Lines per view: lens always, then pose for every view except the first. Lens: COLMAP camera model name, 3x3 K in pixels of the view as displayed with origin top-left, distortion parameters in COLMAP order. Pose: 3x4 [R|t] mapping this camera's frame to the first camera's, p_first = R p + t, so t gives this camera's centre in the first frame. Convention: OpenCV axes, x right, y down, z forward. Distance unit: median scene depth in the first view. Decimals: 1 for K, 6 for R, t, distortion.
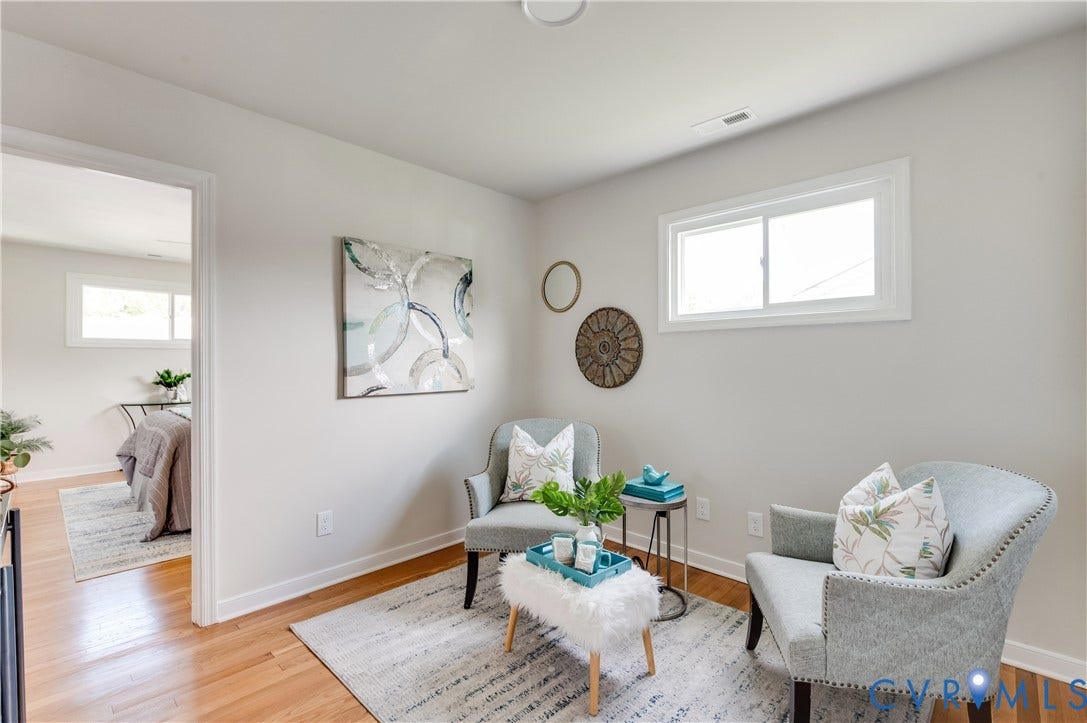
lens RADIAL K [[491.3, 0, 547.9], [0, 491.3, 363.4], [0, 0, 1]] dist [0.001458, 0.000465]
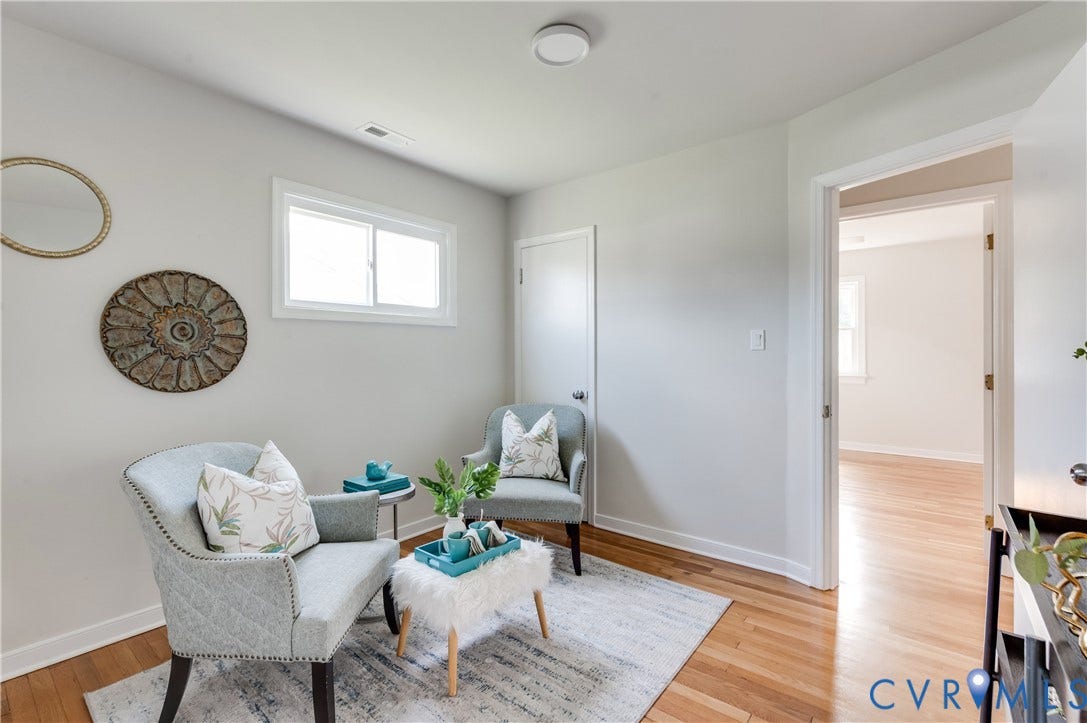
lens RADIAL K [[491.3, 0, 523.1], [0, 491.3, 358.3], [0, 0, 1]] dist [0.001458, 0.000465]
pose [[-0.066130, -0.009219, 0.997768, -0.595452], [0.007708, 0.999923, 0.009750, 0.001045], [-0.997781, 0.008335, -0.066054, 0.600056]]
